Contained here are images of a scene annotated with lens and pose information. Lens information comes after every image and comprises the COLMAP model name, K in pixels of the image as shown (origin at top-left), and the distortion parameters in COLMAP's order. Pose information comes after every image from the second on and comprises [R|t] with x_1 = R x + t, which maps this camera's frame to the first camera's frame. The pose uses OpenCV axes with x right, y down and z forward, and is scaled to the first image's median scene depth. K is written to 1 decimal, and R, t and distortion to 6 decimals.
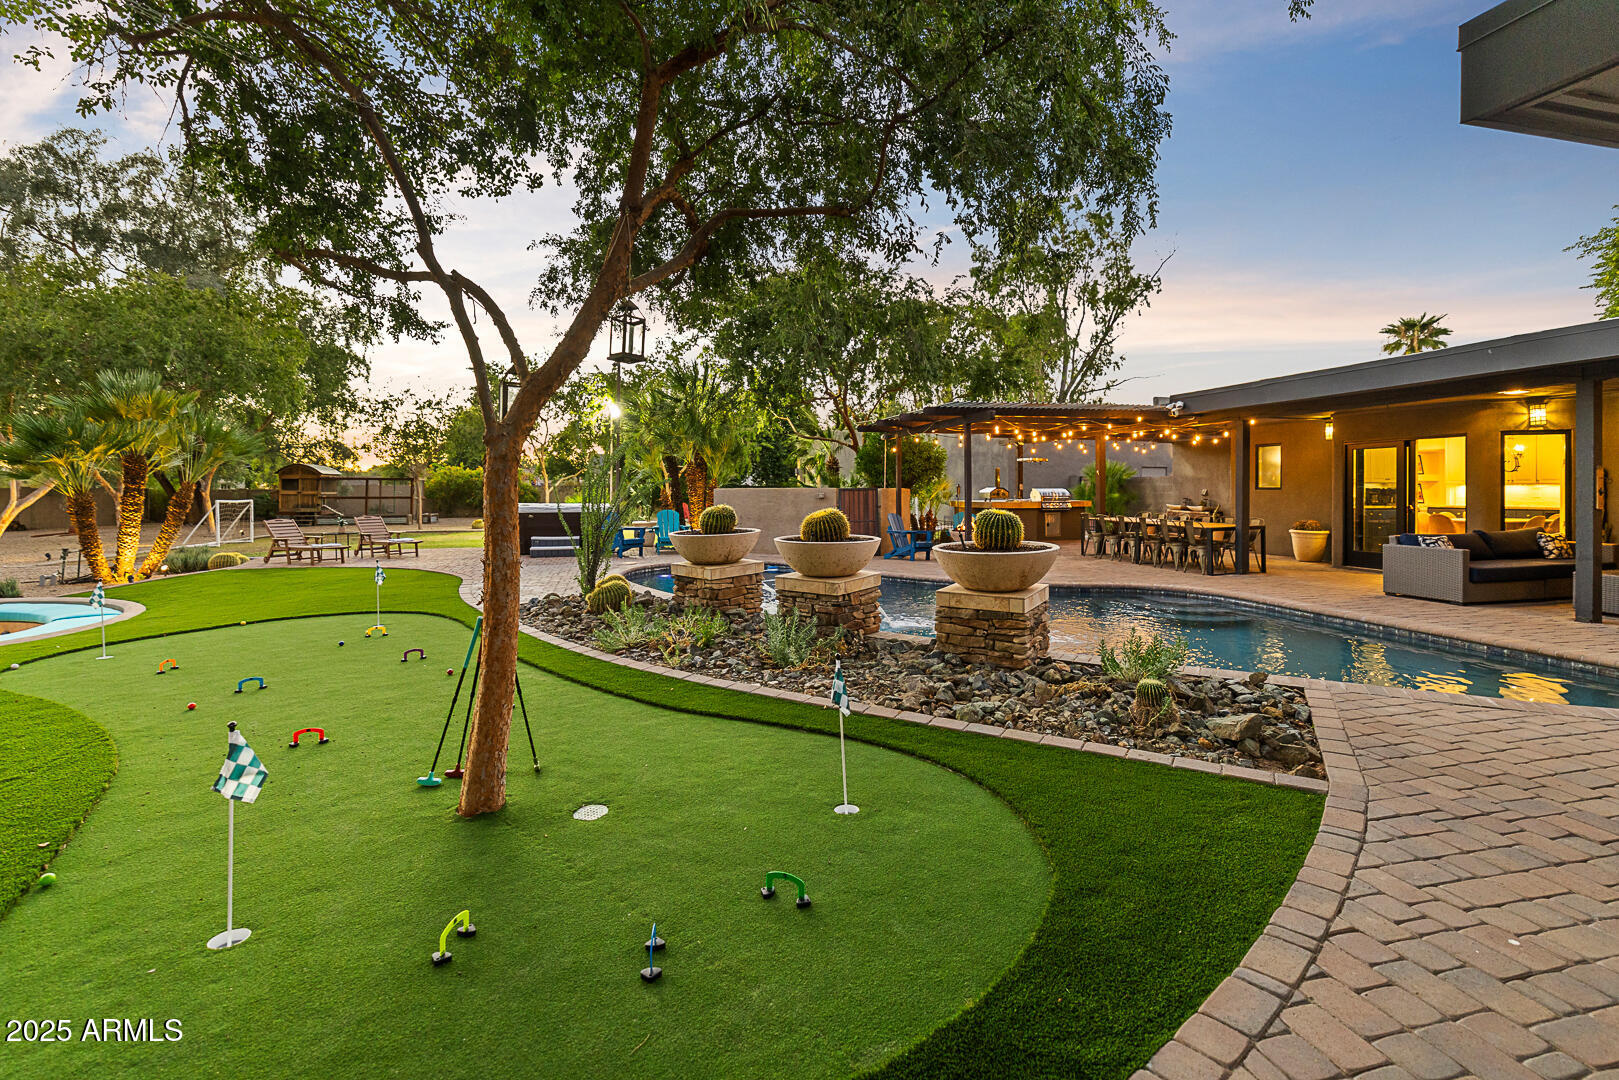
lens RADIAL K [[728.9, 0, 802.6], [0, 728.9, 481.4], [0, 0, 1]] dist [0.014733, -0.000044]
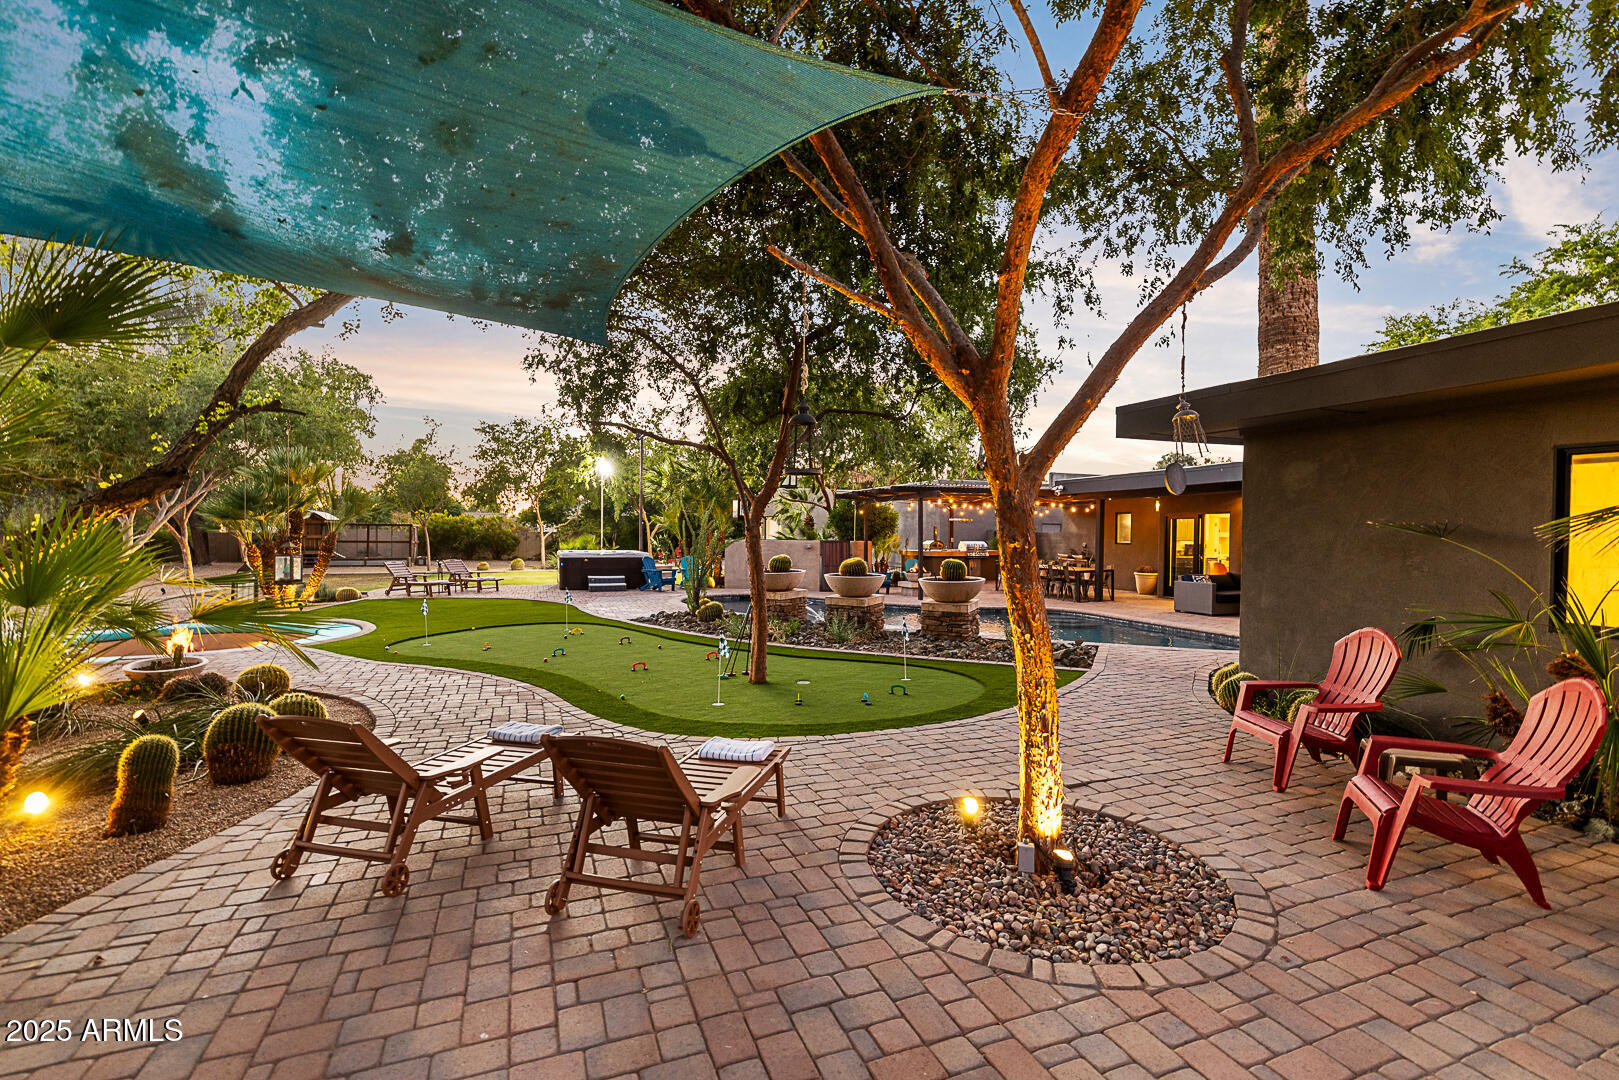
lens RADIAL K [[708.2, 0, 809.5], [0, 708.2, 540.0], [0, 0, 1]] dist [-0.000340, 0.000010]
pose [[0.994055, 0.008661, 0.108532, -0.108271], [-0.010614, 0.999792, 0.017434, -0.013737], [-0.108358, -0.018482, 0.993940, -0.276867]]
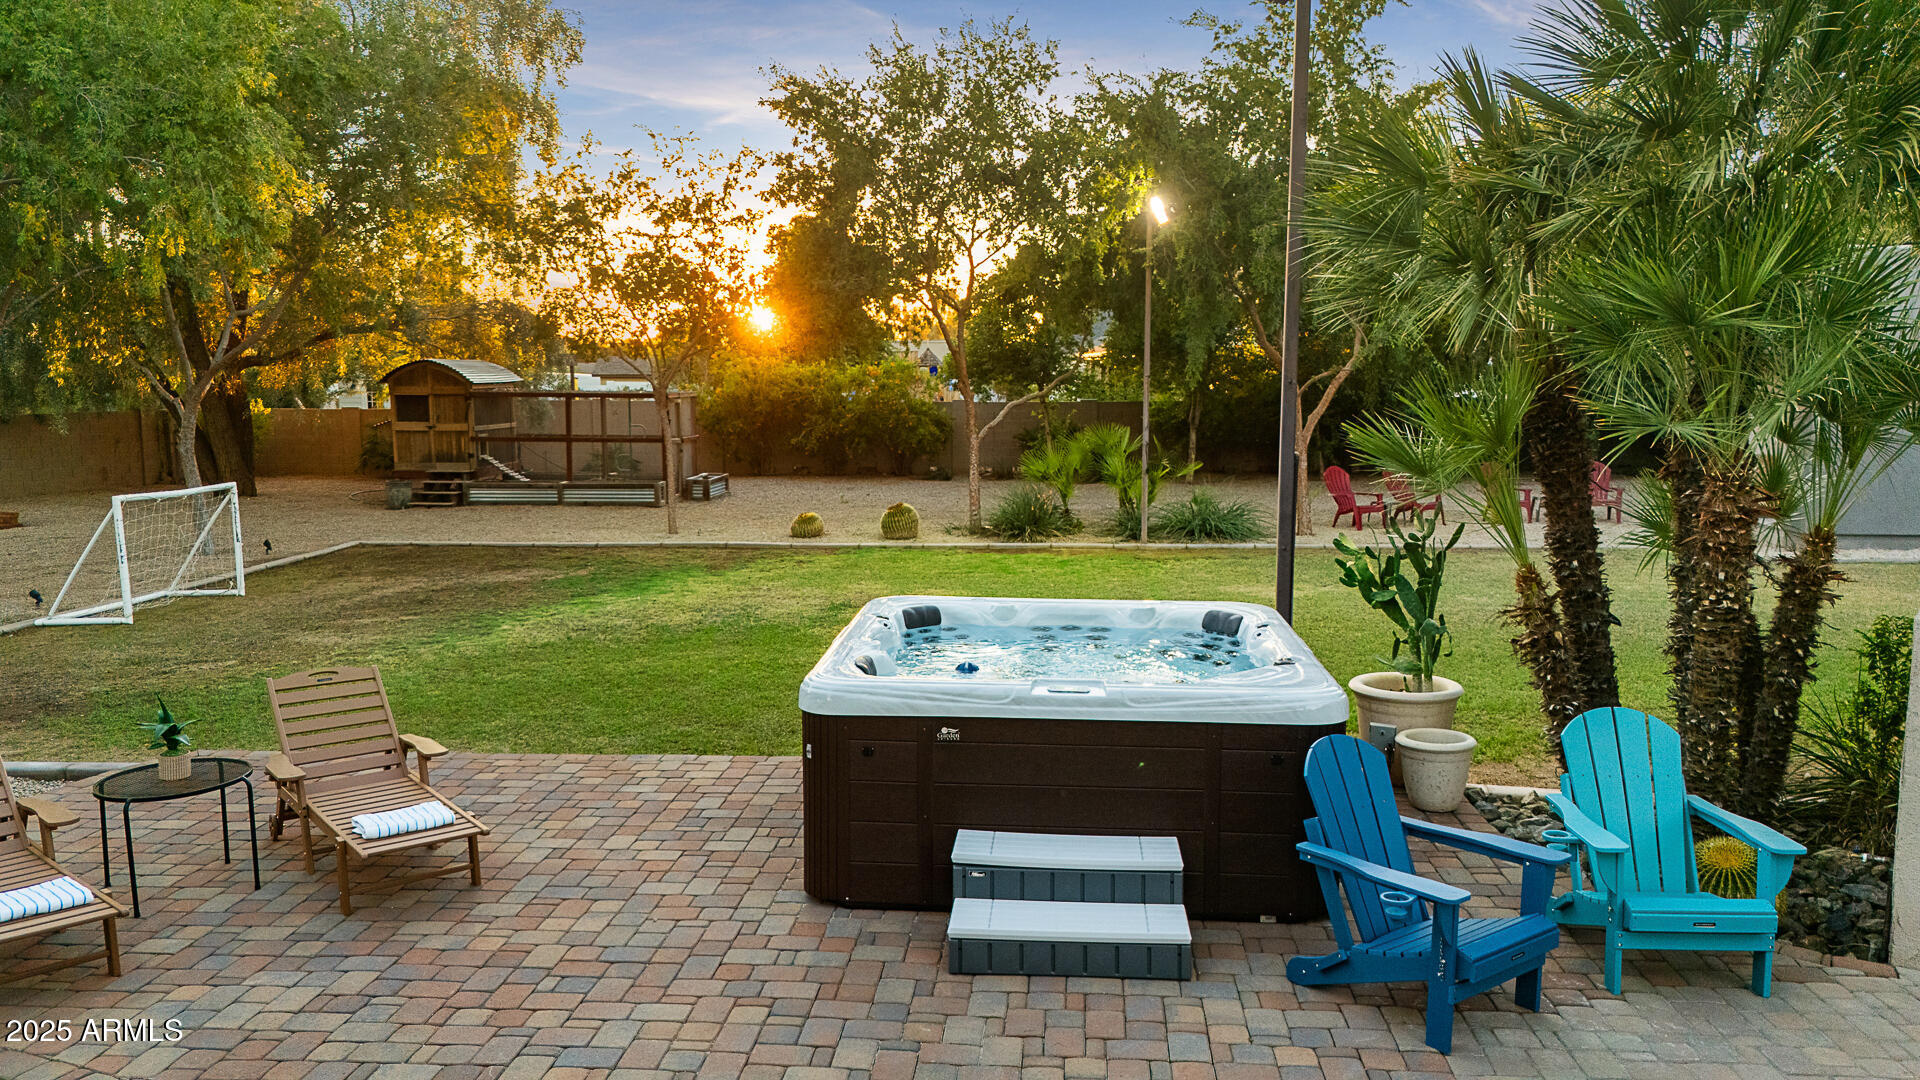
lens RADIAL K [[1447.1, 0, 960.0], [0, 1447.1, 540.0], [0, 0, 1]] dist [0.001014, 0.000215]
pose [[0.942208, 0.045987, -0.331858, -0.215755], [-0.003332, 0.991772, 0.127975, -0.059435], [0.335013, -0.119473, 0.934608, 0.611043]]
